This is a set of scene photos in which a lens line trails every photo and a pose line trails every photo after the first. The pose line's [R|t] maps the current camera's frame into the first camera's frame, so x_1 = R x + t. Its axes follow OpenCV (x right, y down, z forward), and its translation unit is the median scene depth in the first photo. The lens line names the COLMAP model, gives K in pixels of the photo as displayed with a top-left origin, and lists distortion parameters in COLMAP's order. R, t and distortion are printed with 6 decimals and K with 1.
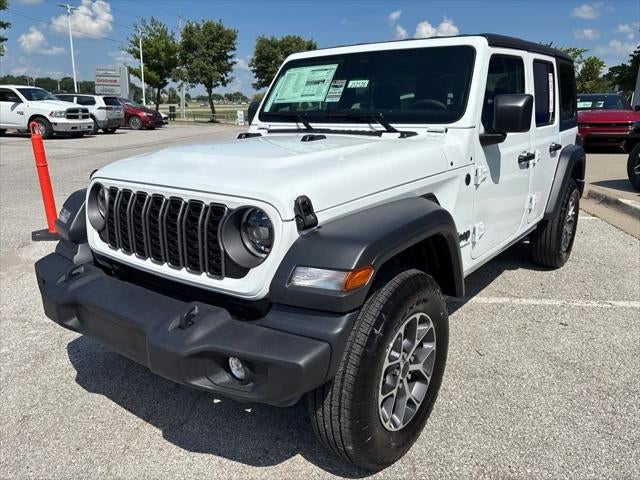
lens RADIAL K [[483.7, 0, 317.6], [0, 483.7, 236.9], [0, 0, 1]] dist [0.045903, -0.056044]
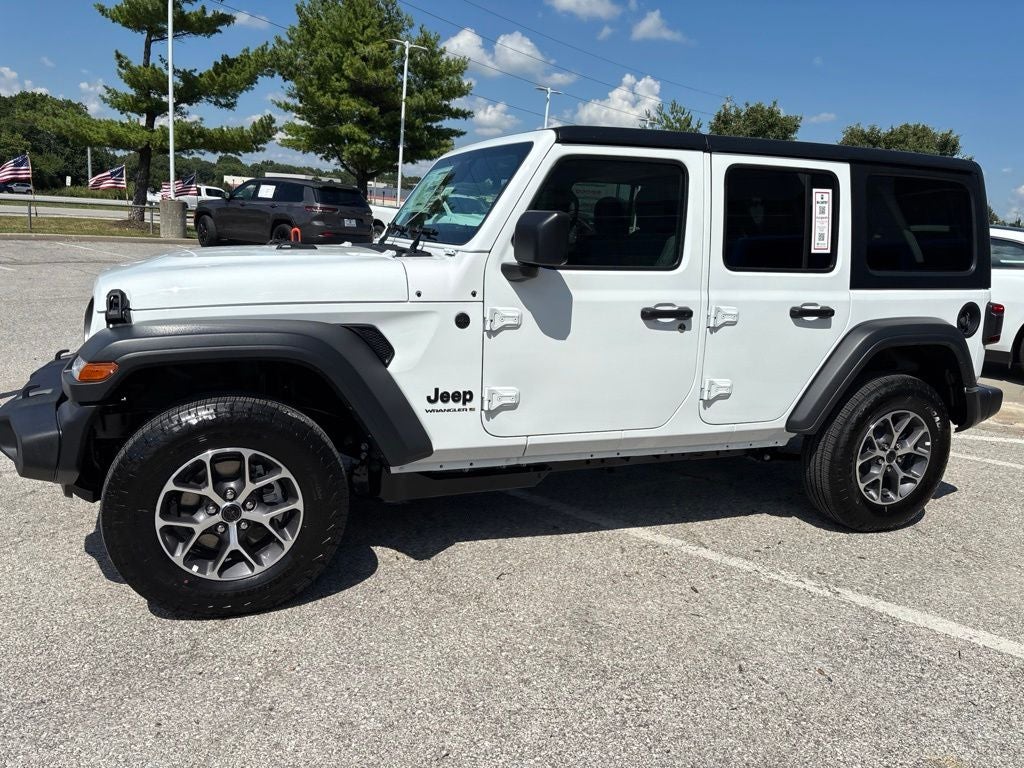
lens RADIAL K [[772.1, 0, 508.3], [0, 772.1, 389.5], [0, 0, 1]] dist [0.062276, -0.077589]
pose [[0.856573, 0.158952, -0.490934, 0.815476], [-0.191286, 0.981404, -0.015998, -0.007598], [0.479262, 0.107613, 0.871050, 0.012798]]
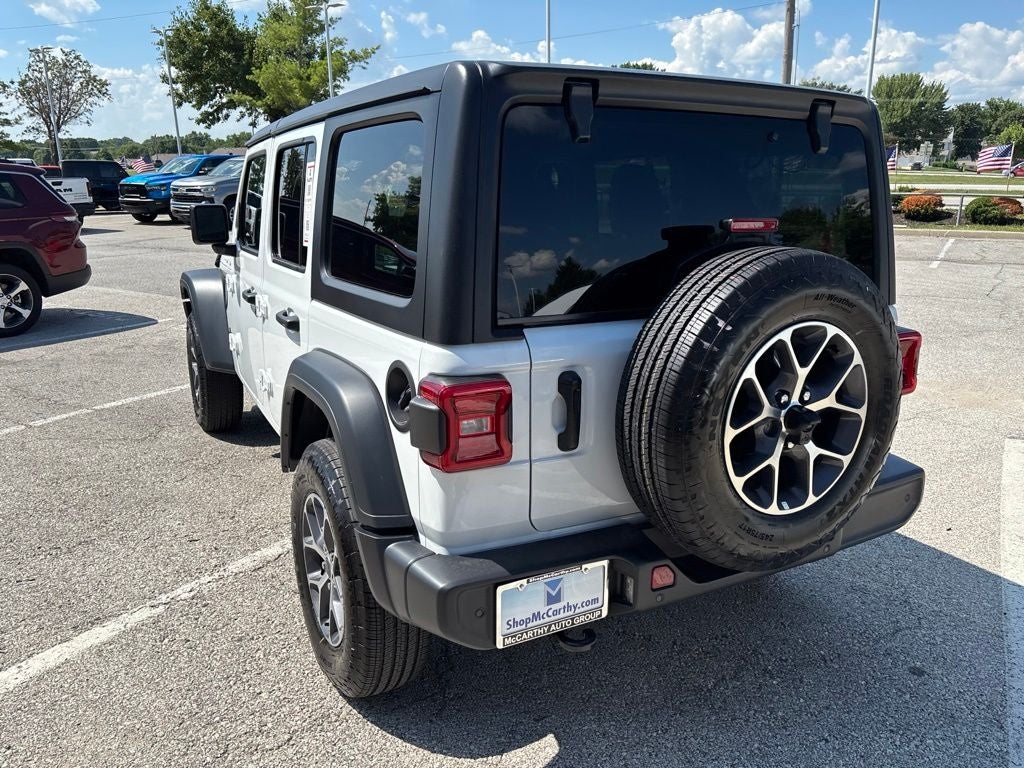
lens RADIAL K [[772.1, 0, 508.3], [0, 772.1, 389.5], [0, 0, 1]] dist [0.062276, -0.077589]
pose [[-0.416523, 0.236455, -0.877837, 1.342222], [-0.239661, 0.902870, 0.356915, -0.552296], [0.876967, 0.359047, -0.319397, 1.813968]]
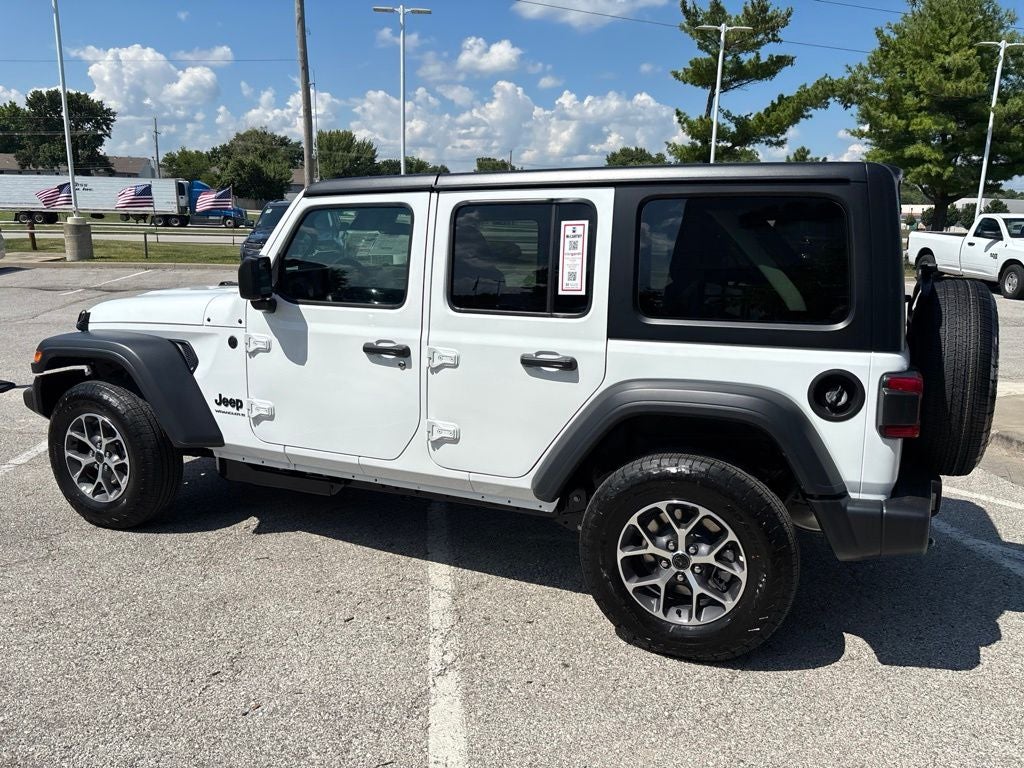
lens RADIAL K [[774.0, 0, 508.1], [0, 774.0, 379.1], [0, 0, 1]] dist [0.045903, -0.056044]
pose [[0.230807, 0.192323, -0.953803, 1.577195], [-0.271999, 0.953943, 0.126532, -0.323571], [0.934208, 0.230229, 0.272488, 0.929868]]
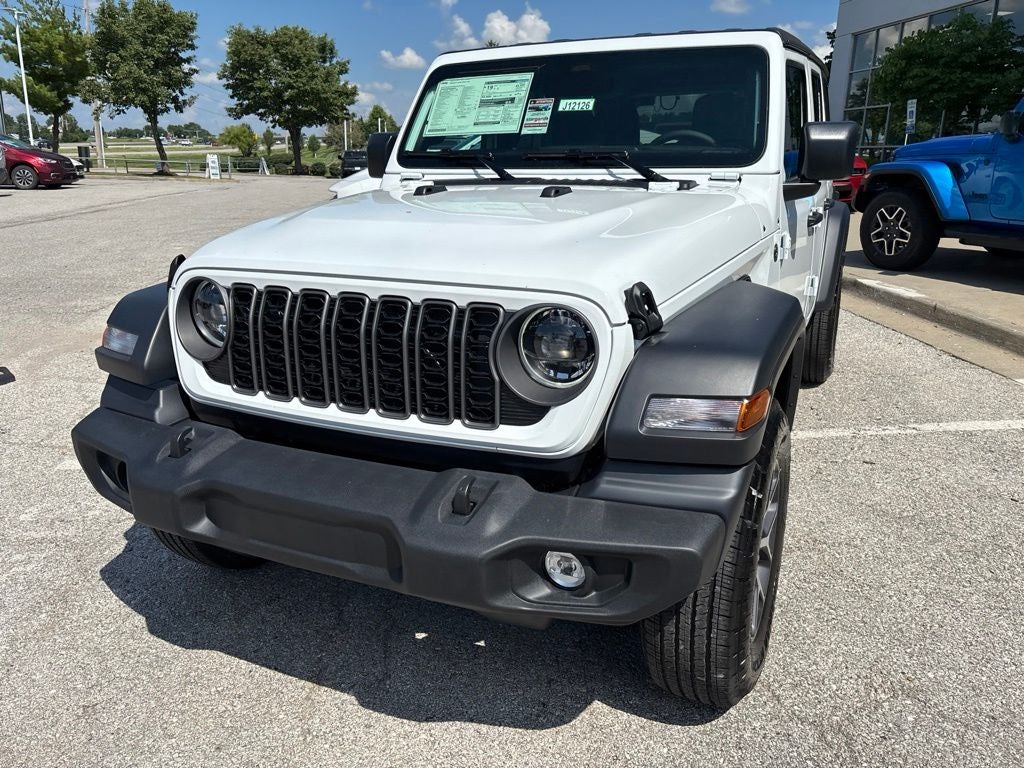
lens RADIAL K [[774.1, 0, 509.3], [0, 774.1, 381.9], [0, 0, 1]] dist [0.048628, -0.058412]
pose [[0.977529, -0.062962, 0.201178, -0.221811], [0.056871, 0.997735, 0.035918, -0.002654], [-0.202983, -0.023670, 0.978896, 0.036201]]
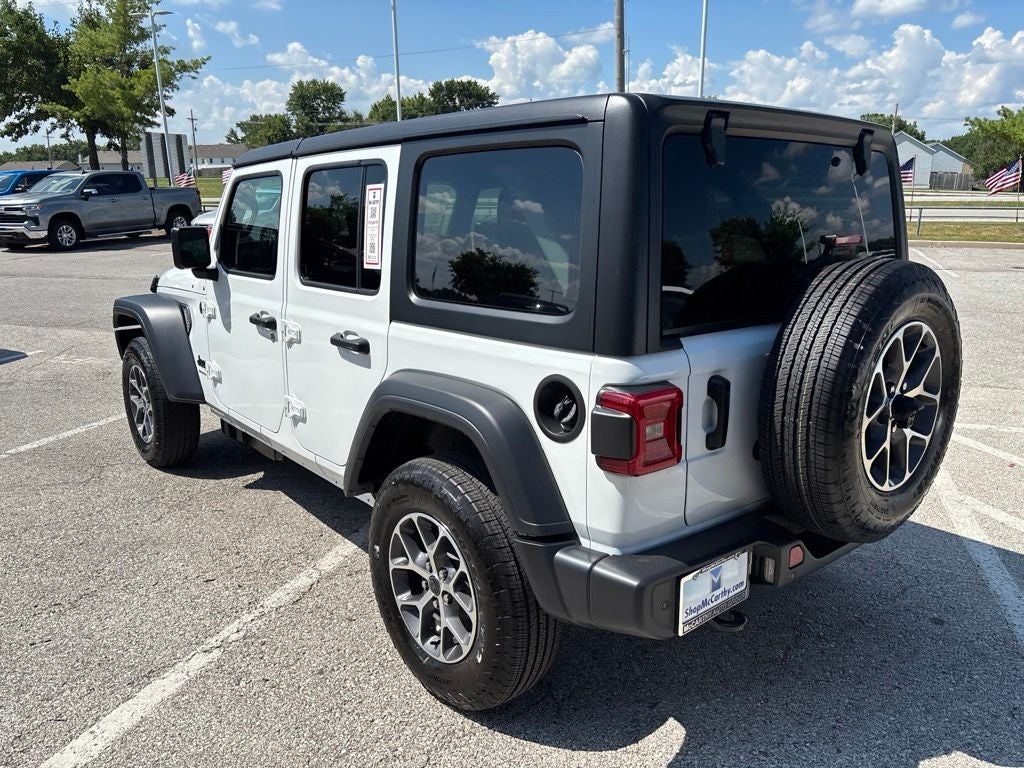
lens RADIAL K [[774.0, 0, 509.6], [0, 774.0, 388.9], [0, 0, 1]] dist [0.051320, -0.062473]
pose [[-0.213577, 0.238725, -0.947310, 1.462292], [-0.251519, 0.923558, 0.289445, -0.496282], [0.943993, 0.300085, -0.137207, 1.576950]]
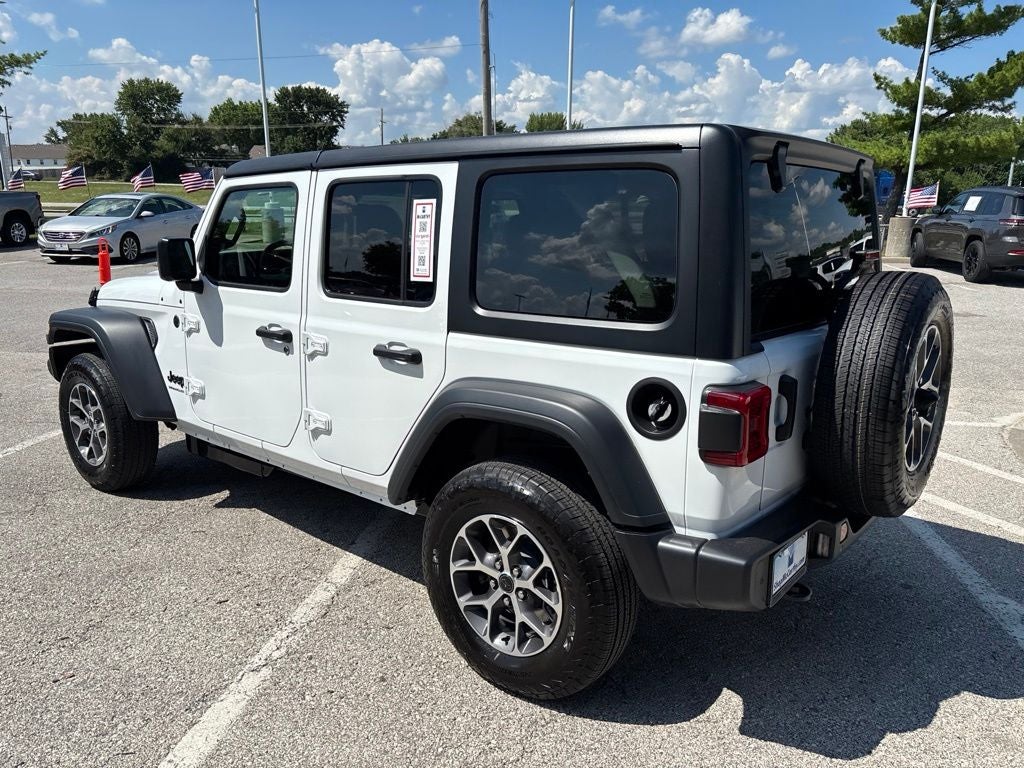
lens RADIAL K [[774.0, 0, 509.6], [0, 774.0, 388.9], [0, 0, 1]] dist [0.051320, -0.062473]
pose [[-0.029783, 0.229647, -0.972818, 1.537149], [-0.272465, 0.934529, 0.228950, -0.444407], [0.961705, 0.271877, 0.034738, 1.364183]]
